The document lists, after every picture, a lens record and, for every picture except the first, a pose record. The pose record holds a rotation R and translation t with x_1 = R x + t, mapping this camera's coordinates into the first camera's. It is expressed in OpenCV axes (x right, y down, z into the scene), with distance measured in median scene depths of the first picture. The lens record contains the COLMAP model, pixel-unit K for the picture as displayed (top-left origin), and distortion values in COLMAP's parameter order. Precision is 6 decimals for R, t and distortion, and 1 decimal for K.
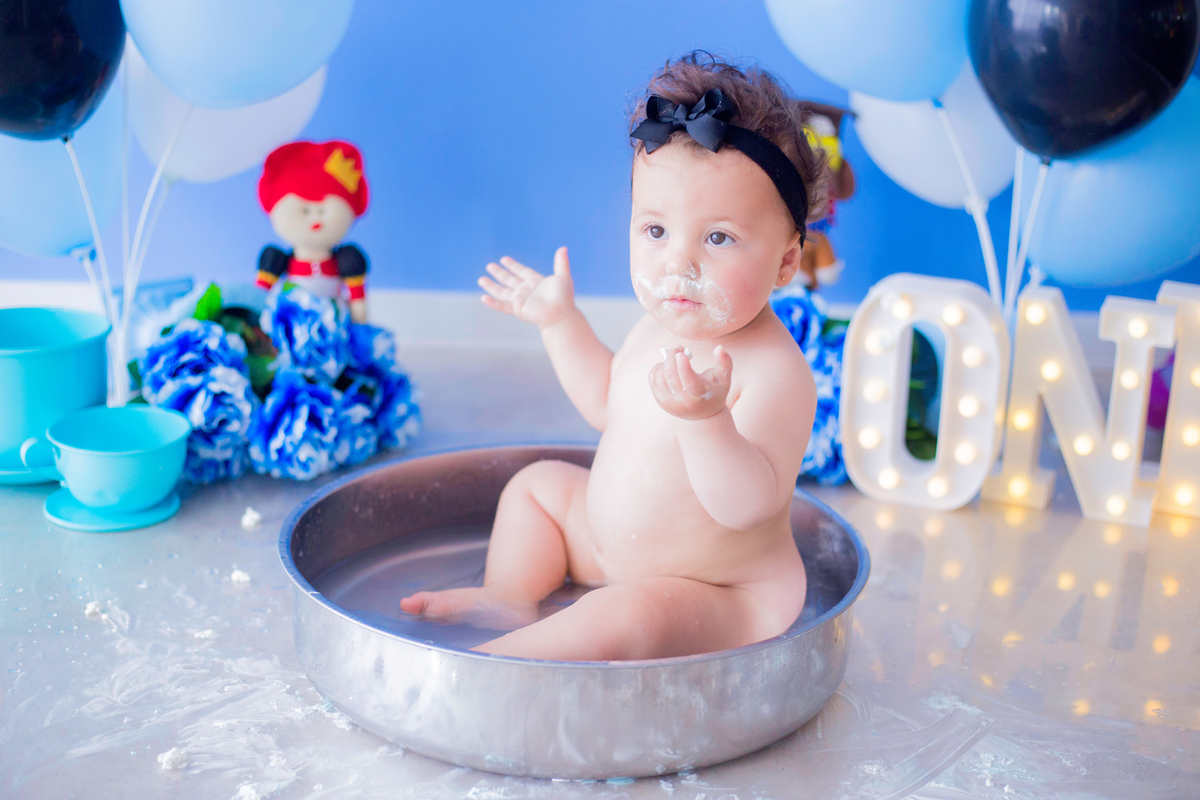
lens RADIAL K [[1751.1, 0, 601.0], [0, 1751.1, 401.9], [0, 0, 1]] dist [-0.107604, -0.066245]
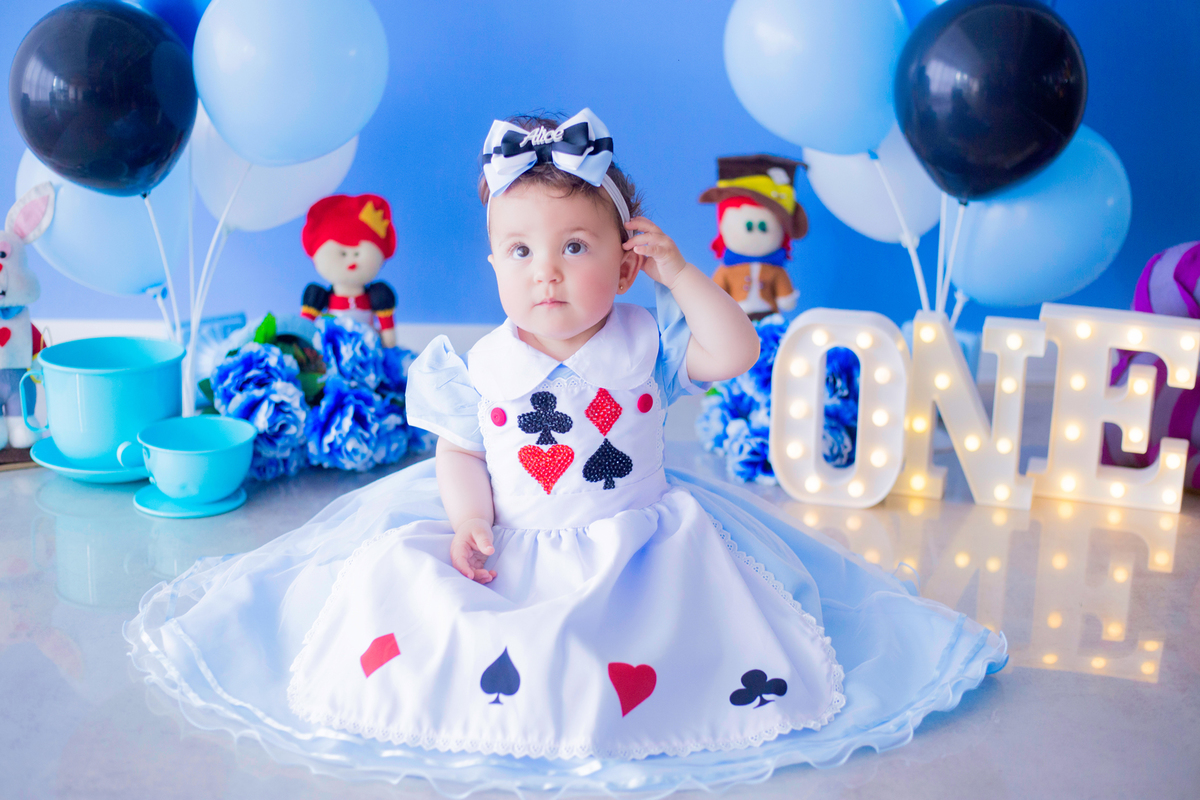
lens RADIAL K [[1751.1, 0, 601.0], [0, 1751.1, 401.9], [0, 0, 1]] dist [-0.107604, -0.066245]
pose [[0.999850, -0.015785, 0.007093, -0.004986], [0.016019, 0.999287, -0.034204, 0.038820], [-0.006548, 0.034312, 0.999390, -0.206600]]
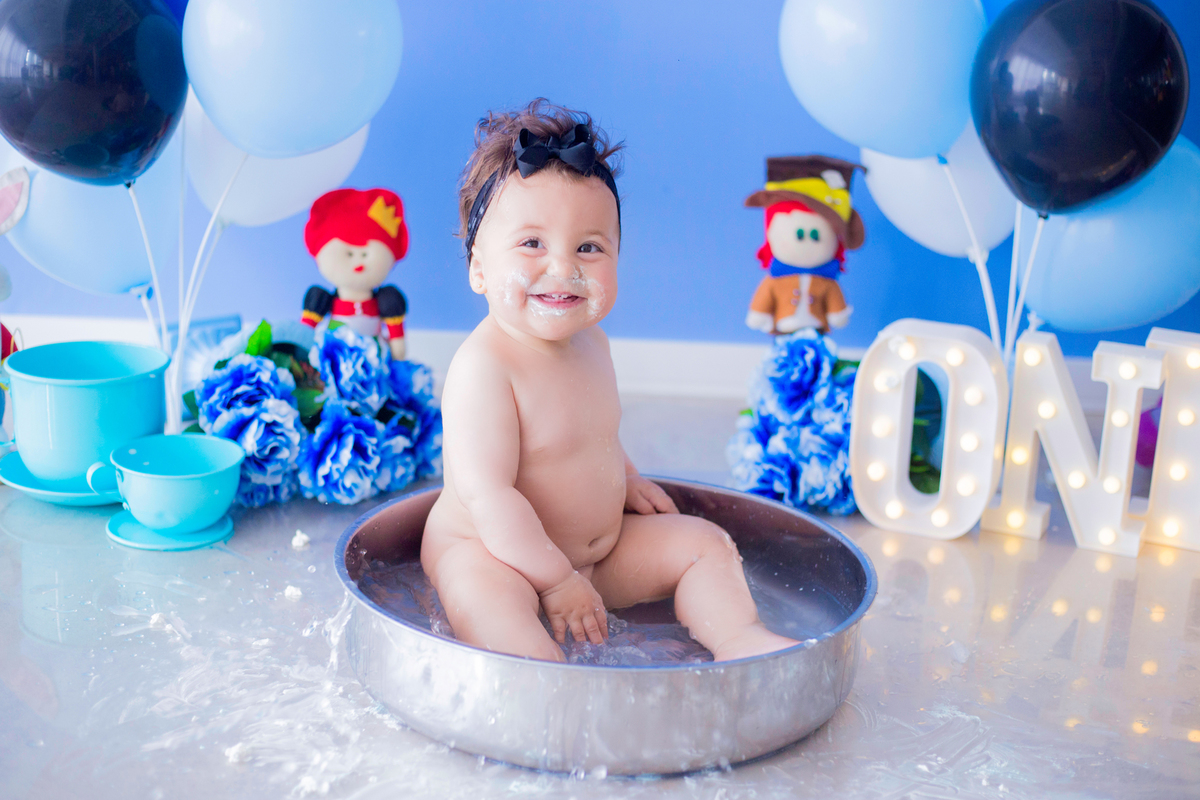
lens RADIAL K [[1736.3, 0, 602.2], [0, 1736.3, 399.4], [0, 0, 1]] dist [-0.107695, -0.088944]
pose [[0.999944, 0.009979, -0.003614, -0.011349], [-0.010072, 0.999593, -0.026693, 0.006832], [0.003346, 0.026728, 0.999637, -0.063593]]
